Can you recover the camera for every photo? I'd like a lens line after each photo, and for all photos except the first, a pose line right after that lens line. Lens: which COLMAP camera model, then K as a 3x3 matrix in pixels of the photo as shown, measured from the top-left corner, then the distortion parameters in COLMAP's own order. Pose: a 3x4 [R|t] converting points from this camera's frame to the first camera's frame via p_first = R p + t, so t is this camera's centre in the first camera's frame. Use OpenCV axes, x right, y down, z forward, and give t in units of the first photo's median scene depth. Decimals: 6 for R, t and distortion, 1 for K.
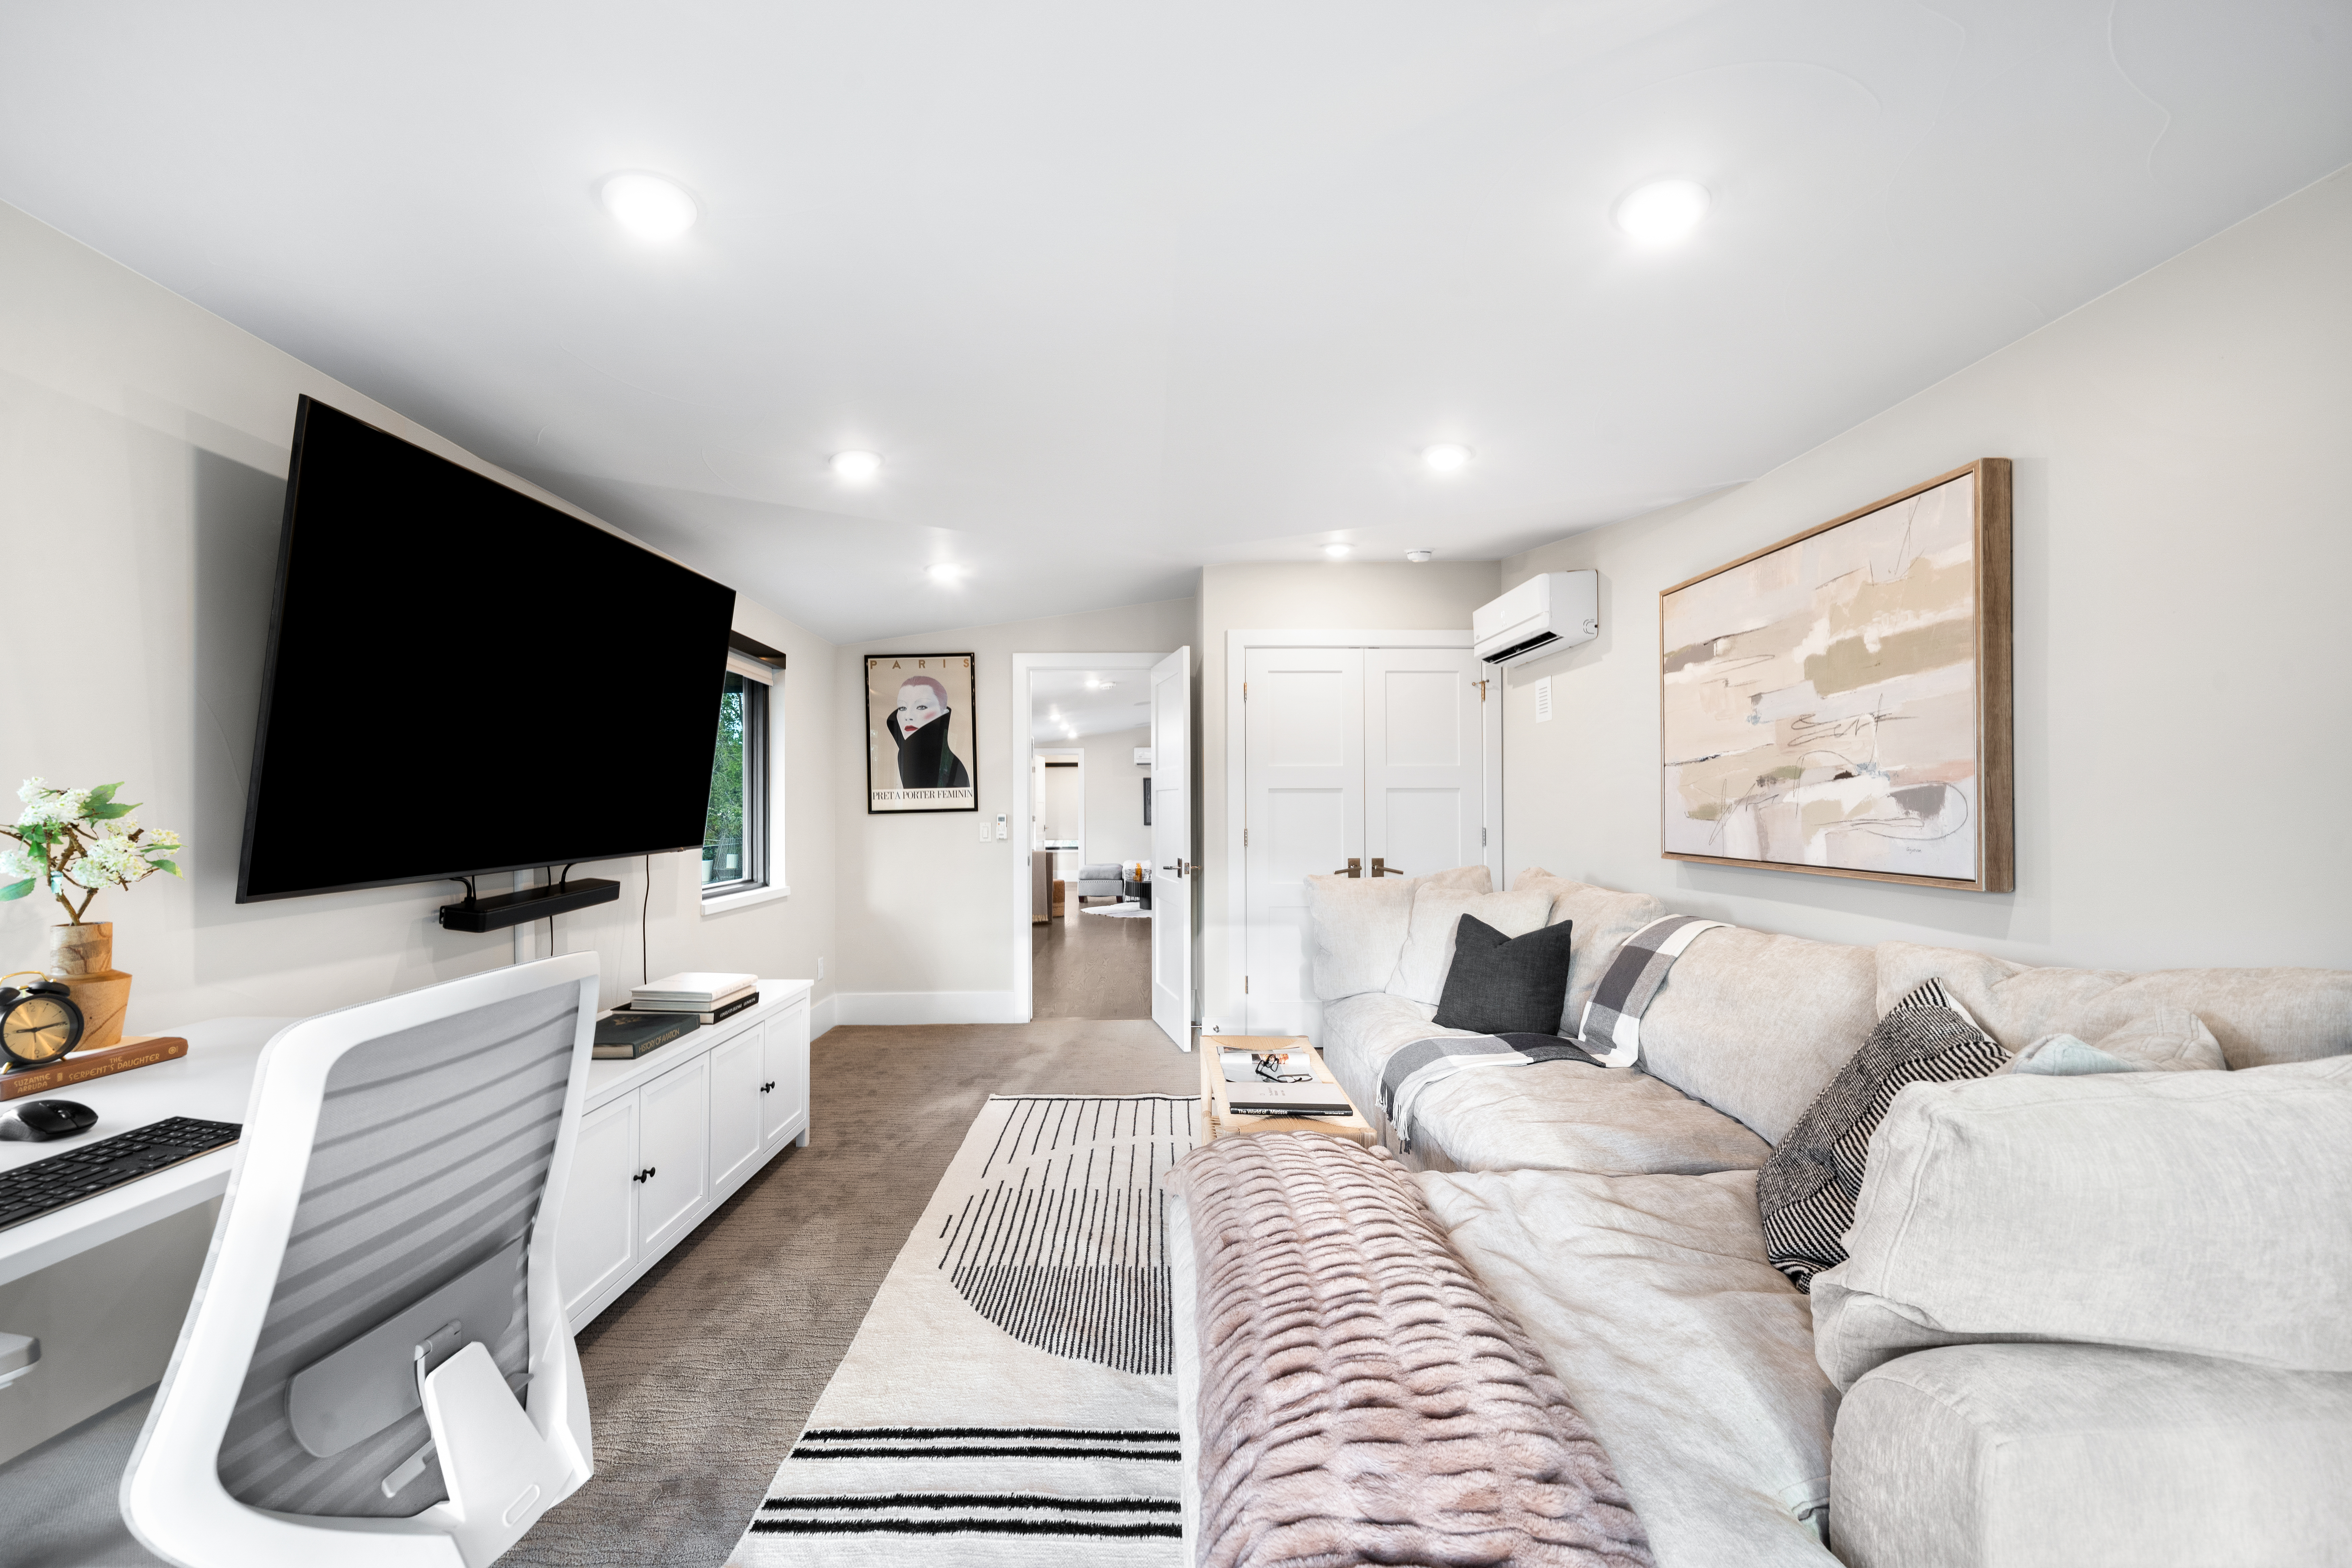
lens RADIAL K [[880.1, 0, 1173.3], [0, 880.1, 799.2], [0, 0, 1]] dist [-0.000281, -0.000002]
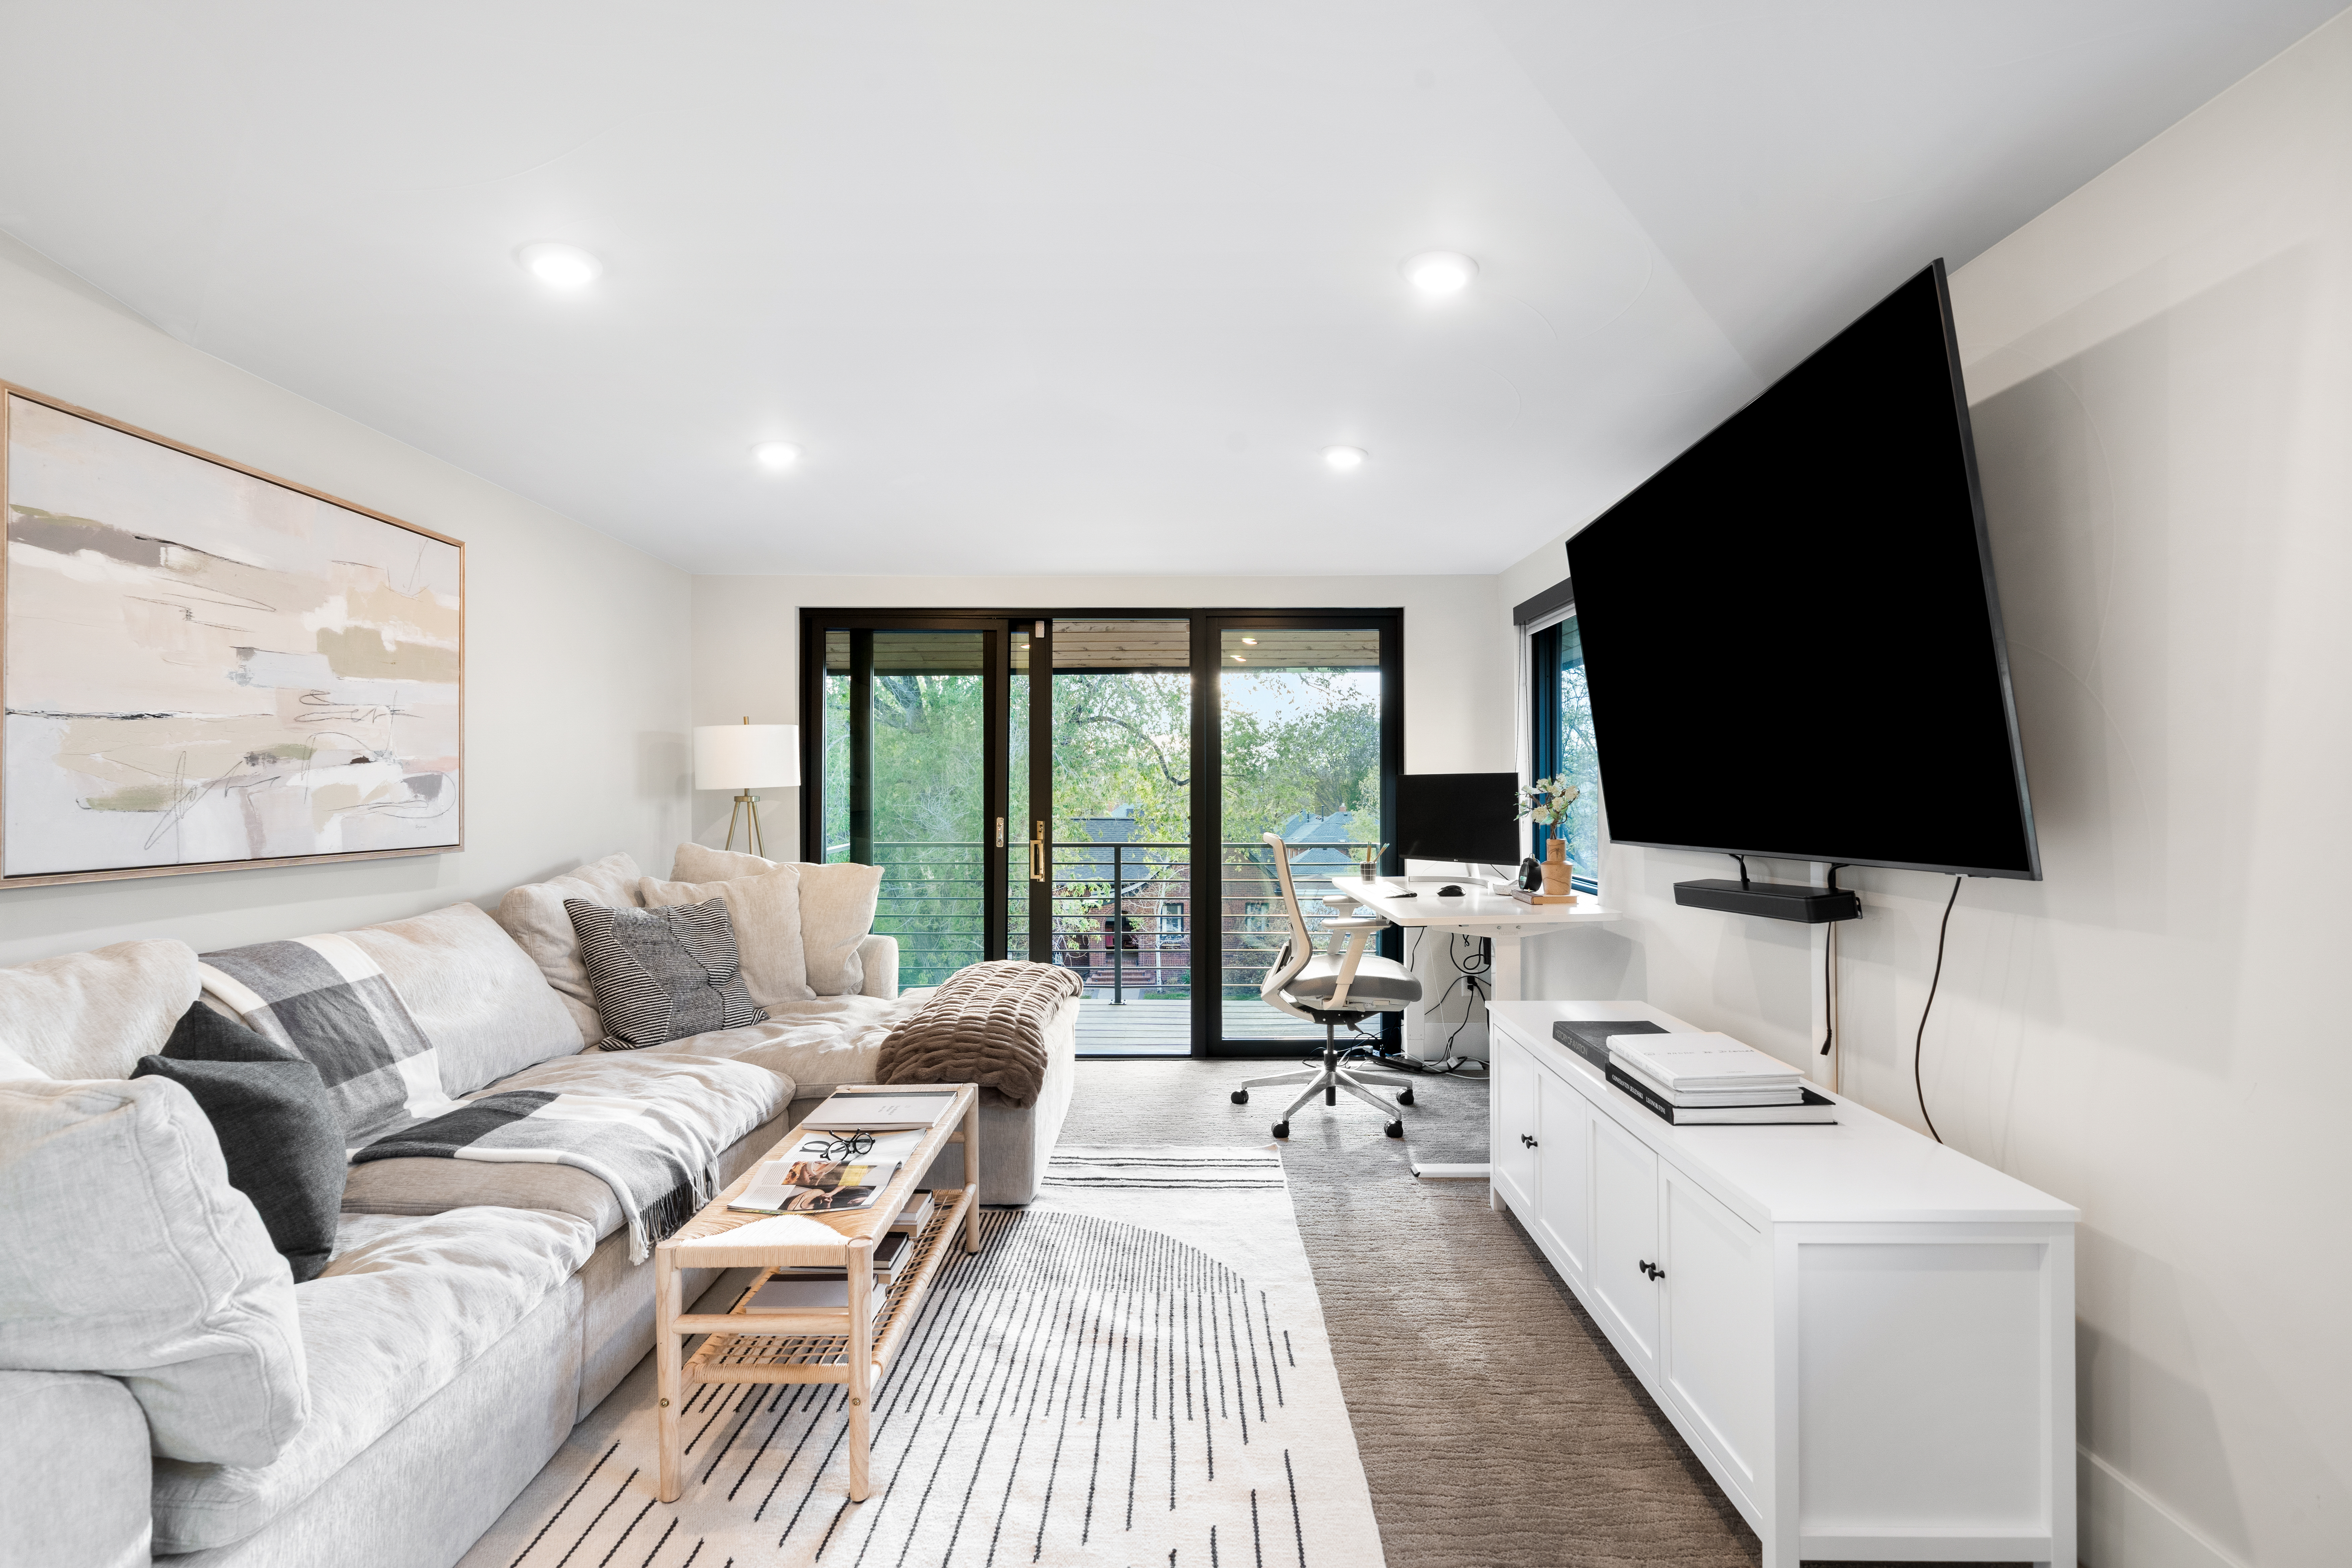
lens RADIAL K [[1060.2, 0, 1172.4], [0, 1060.2, 786.3], [0, 0, 1]] dist [-0.000425, -0.000021]
pose [[-0.999129, 0.006089, 0.041277, -0.218658], [0.005493, 0.999879, -0.014525, 0.024953], [-0.041361, -0.014285, -0.999042, 2.093187]]
